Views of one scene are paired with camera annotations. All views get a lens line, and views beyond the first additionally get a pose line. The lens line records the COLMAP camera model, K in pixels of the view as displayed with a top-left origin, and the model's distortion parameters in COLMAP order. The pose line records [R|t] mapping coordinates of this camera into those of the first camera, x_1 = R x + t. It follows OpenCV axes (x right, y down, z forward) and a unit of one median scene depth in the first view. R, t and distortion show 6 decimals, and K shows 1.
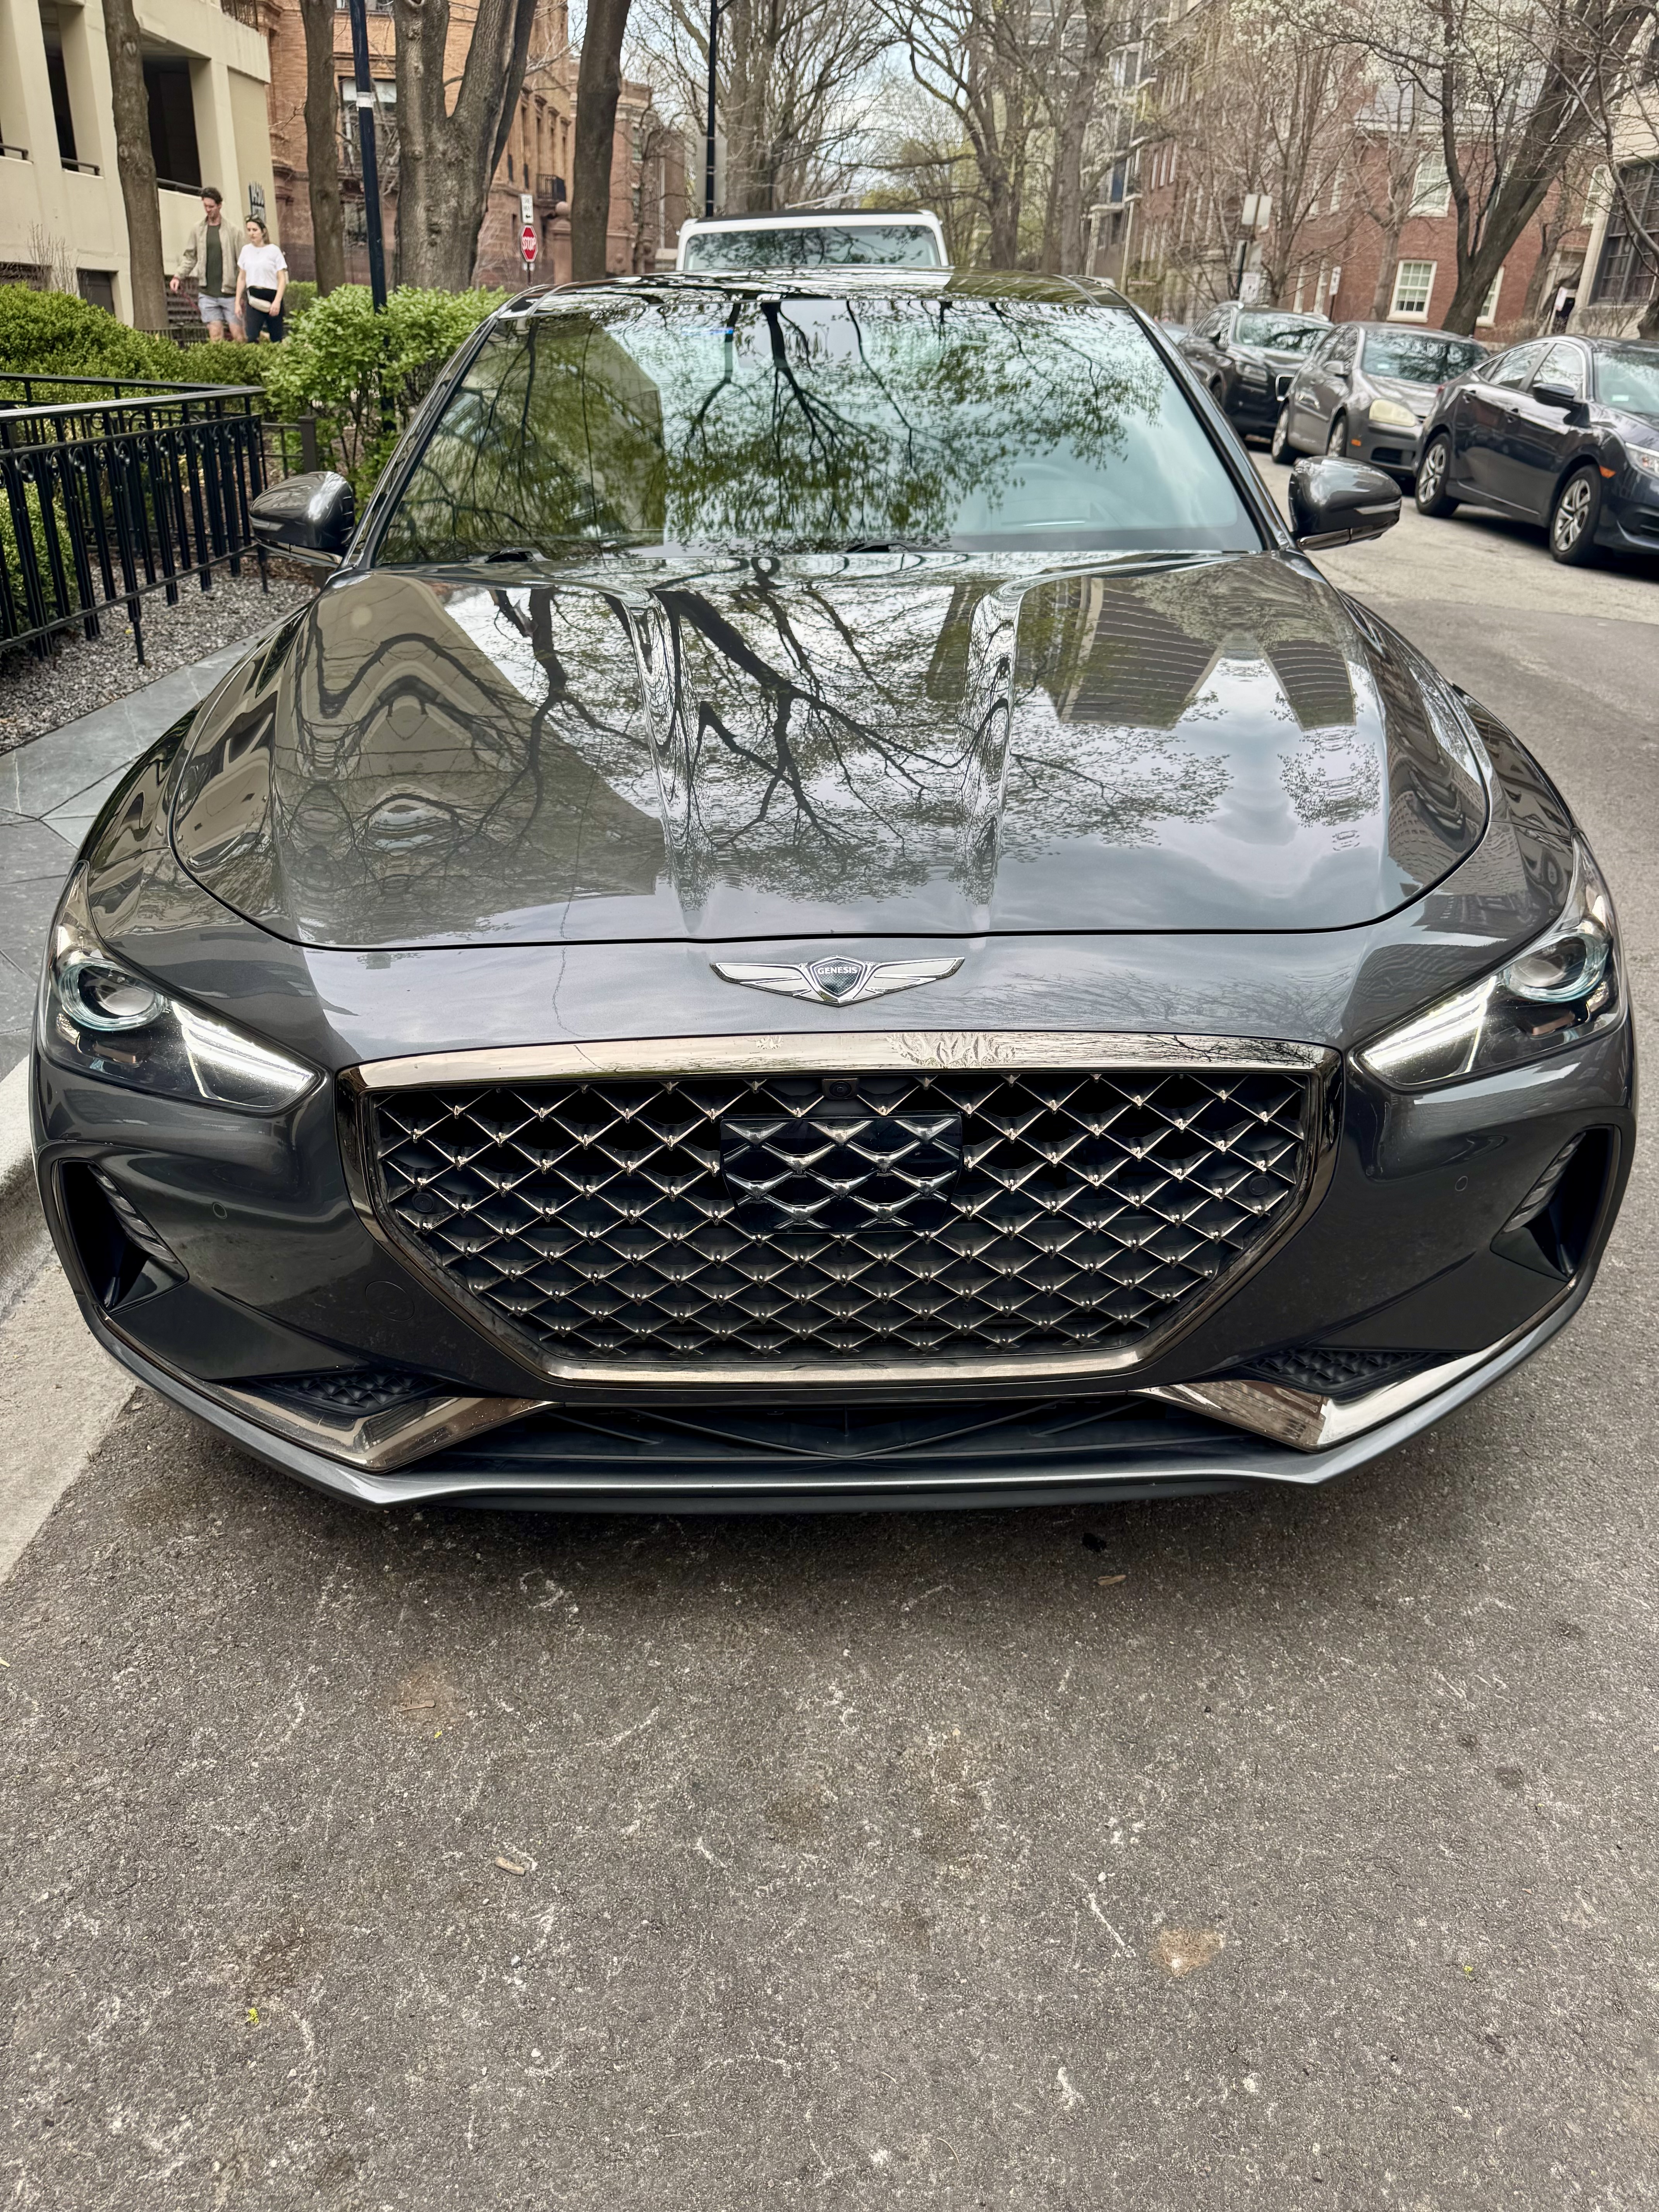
lens RADIAL K [[1566.4, 0, 829.5], [0, 1566.4, 1106.0], [0, 0, 1]] dist [0.006297, -0.011466]
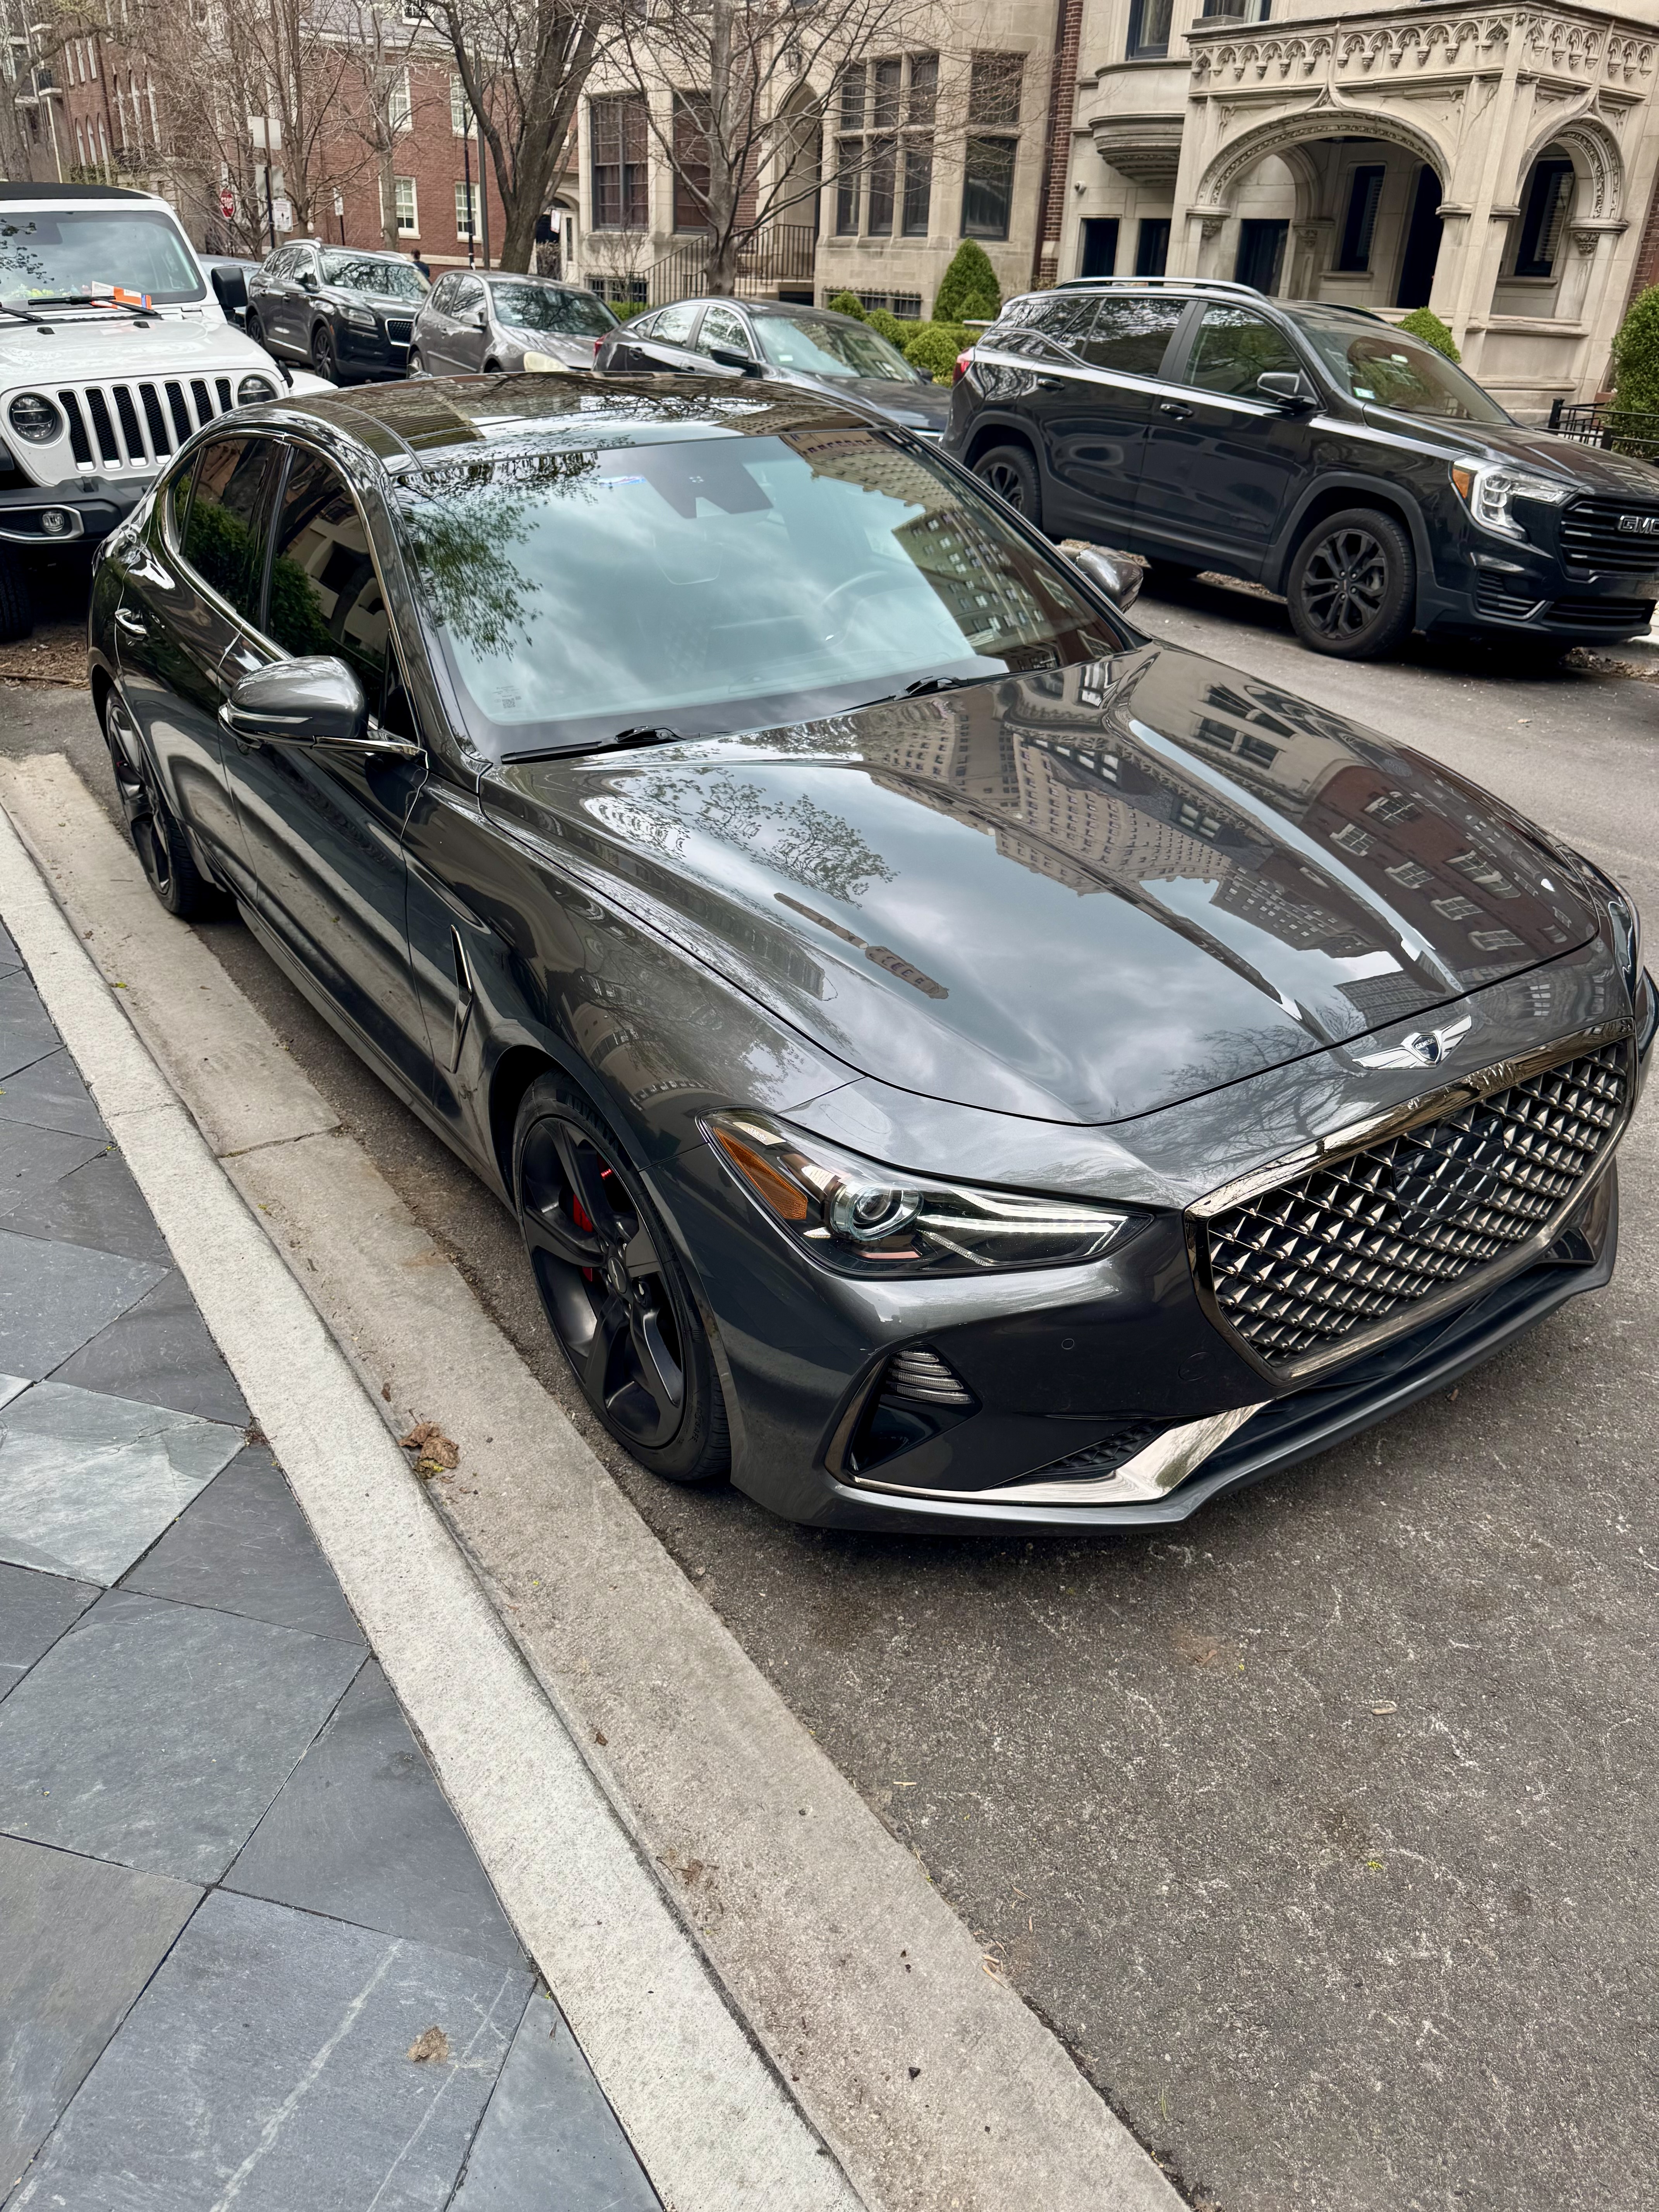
lens RADIAL K [[1559.0, 0, 829.5], [0, 1559.0, 1106.0], [0, 0, 1]] dist [0.002066, -0.009074]
pose [[0.840442, -0.261693, 0.474524, -1.161215], [0.237939, 0.964947, 0.110735, -0.324648], [-0.486869, 0.019842, 0.873249, -0.003926]]
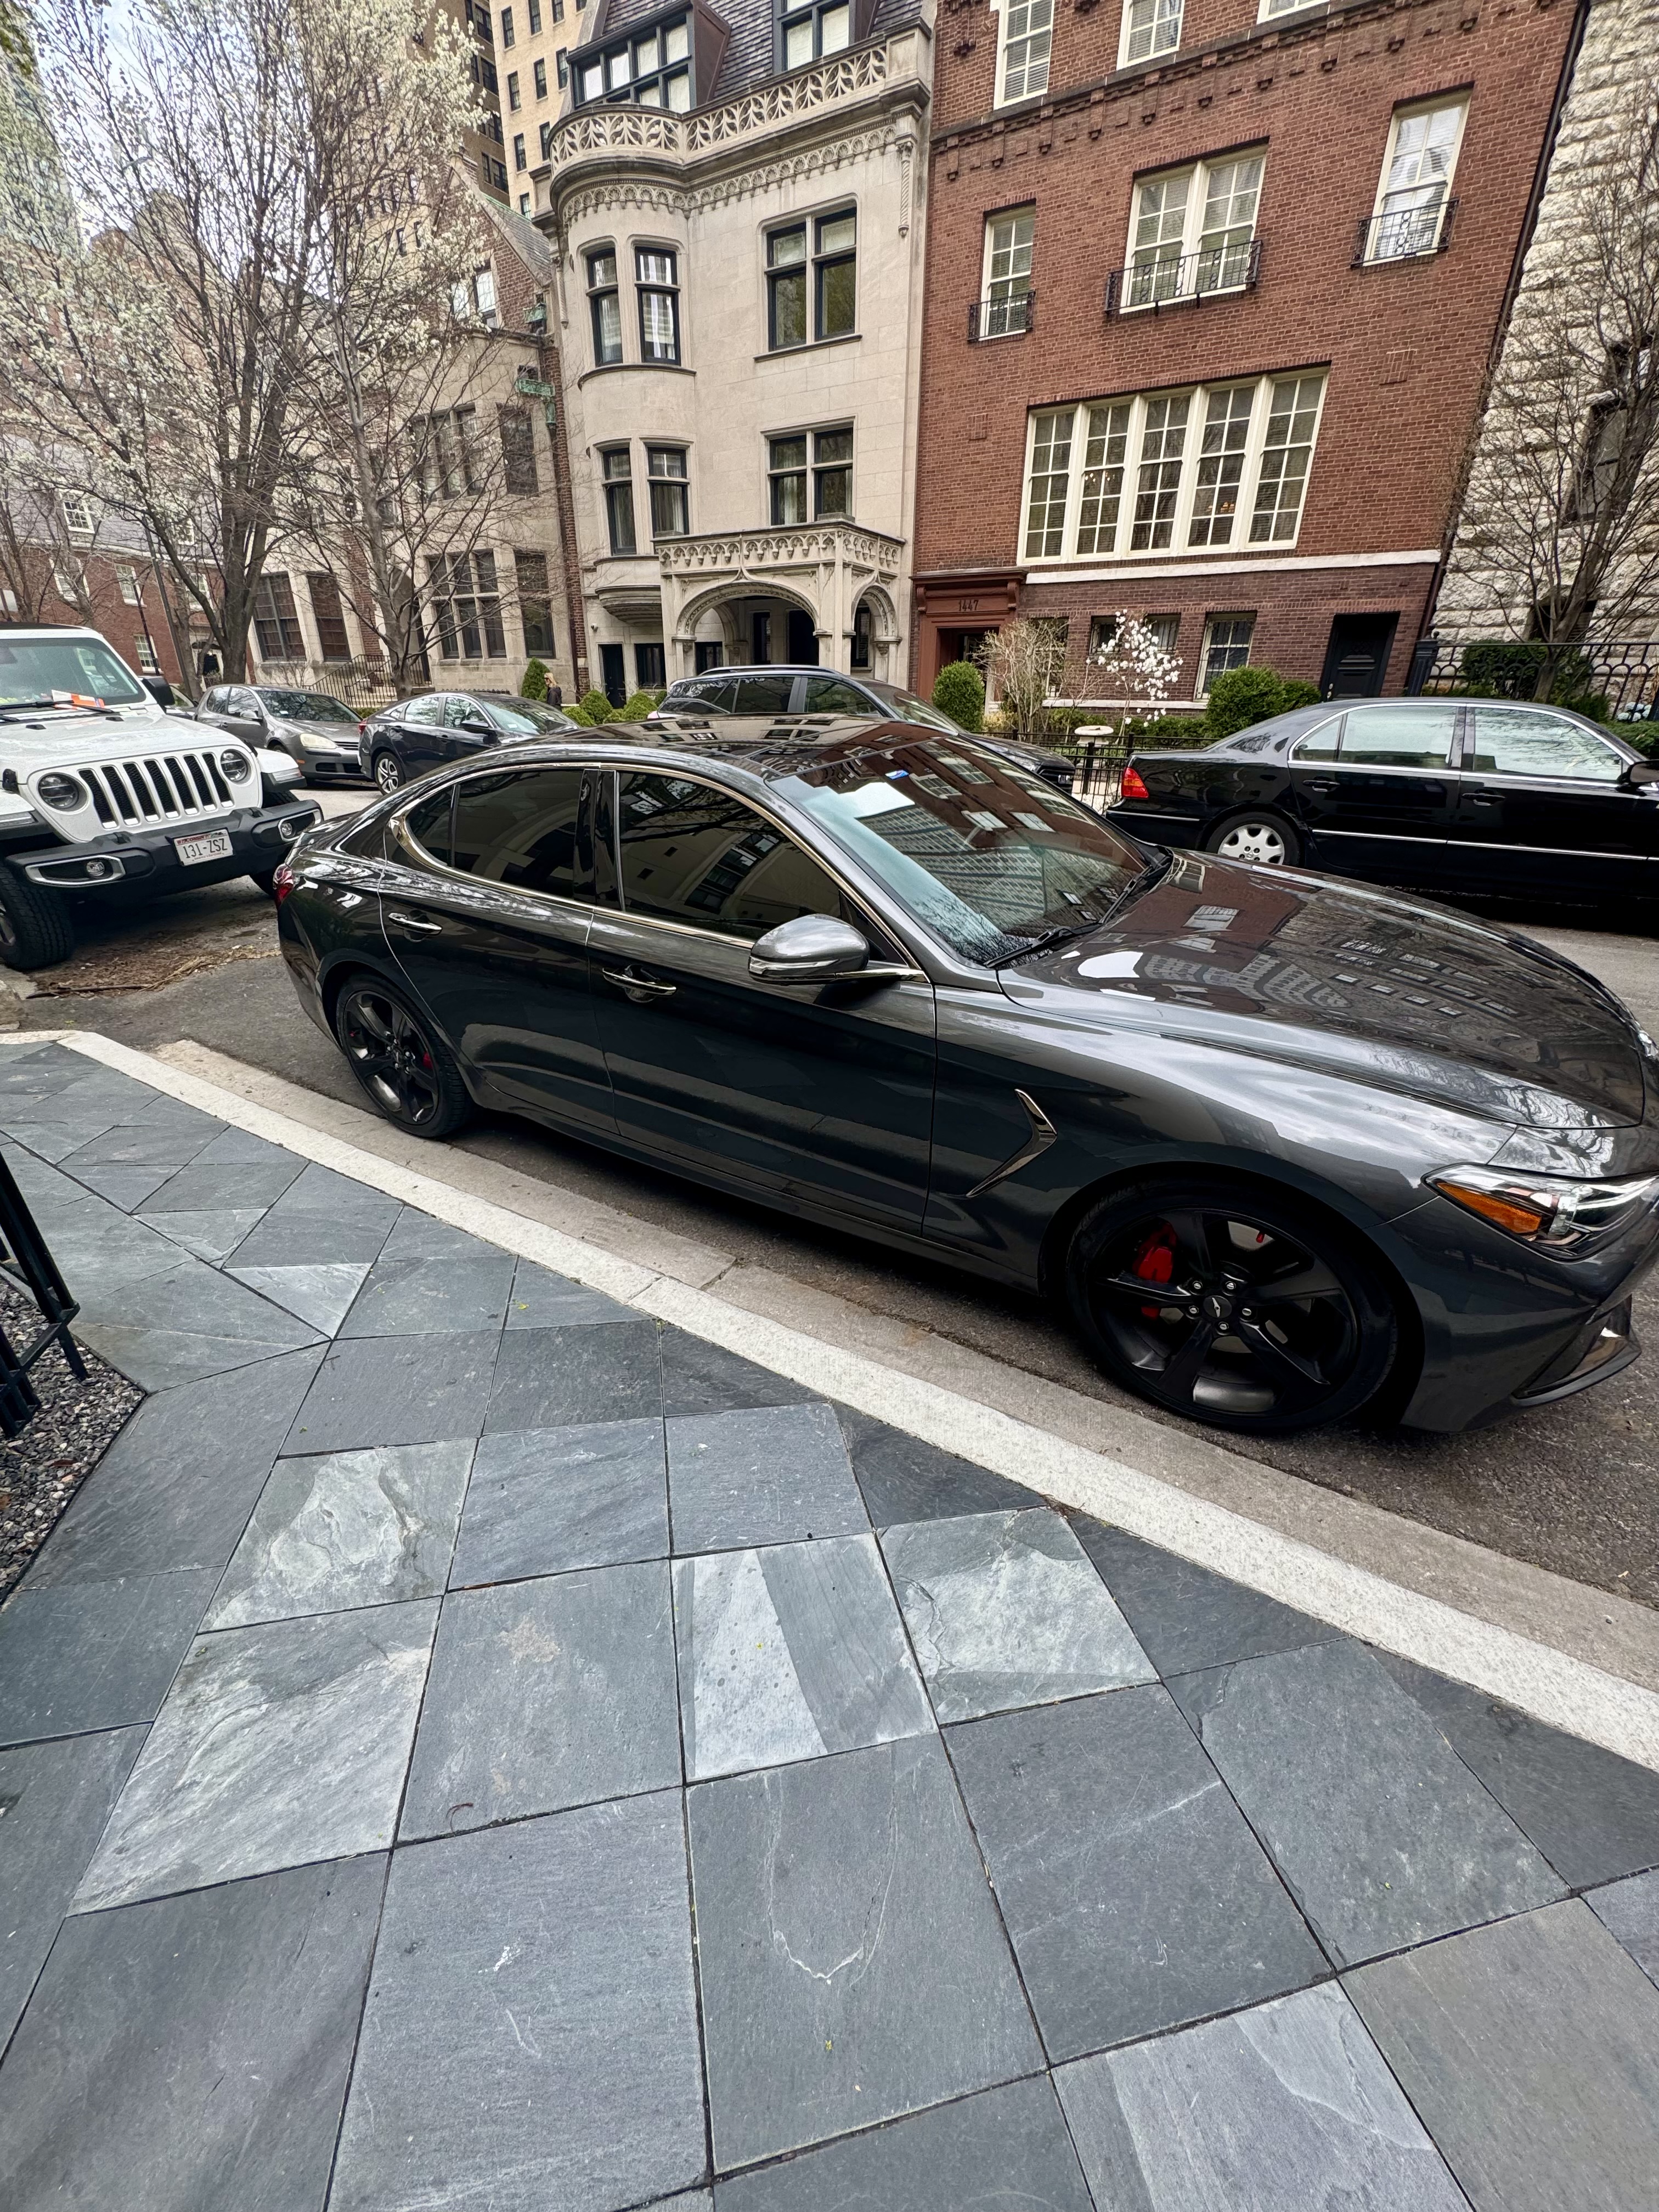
lens RADIAL K [[868.7, 0, 829.5], [0, 868.7, 1106.0], [0, 0, 1]] dist [0.000977, -0.003091]
pose [[0.543308, -0.397839, 0.739284, -1.788812], [0.391658, 0.899002, 0.195956, -0.781818], [-0.742577, 0.183083, 0.644252, 1.087635]]
